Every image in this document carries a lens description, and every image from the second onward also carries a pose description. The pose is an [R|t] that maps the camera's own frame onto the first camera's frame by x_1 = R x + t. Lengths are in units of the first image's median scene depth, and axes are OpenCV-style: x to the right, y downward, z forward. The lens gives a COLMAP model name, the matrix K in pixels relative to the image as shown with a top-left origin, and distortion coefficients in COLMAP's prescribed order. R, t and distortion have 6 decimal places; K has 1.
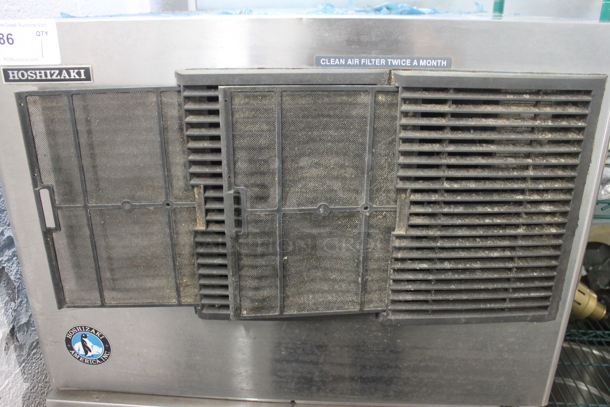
lens RADIAL K [[521.3, 0, 305.0], [0, 521.3, 203.5], [0, 0, 1]] dist [-0.180788, 0.144278]
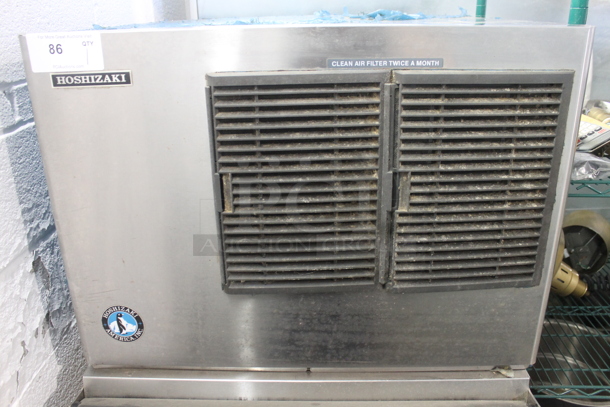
lens RADIAL K [[521.3, 0, 305.0], [0, 521.3, 203.5], [0, 0, 1]] dist [-0.180788, 0.144278]
pose [[0.999379, -0.026090, 0.023691, -0.060851], [0.026291, 0.999621, -0.008200, 0.044703], [-0.023468, 0.008817, 0.999686, -0.148720]]
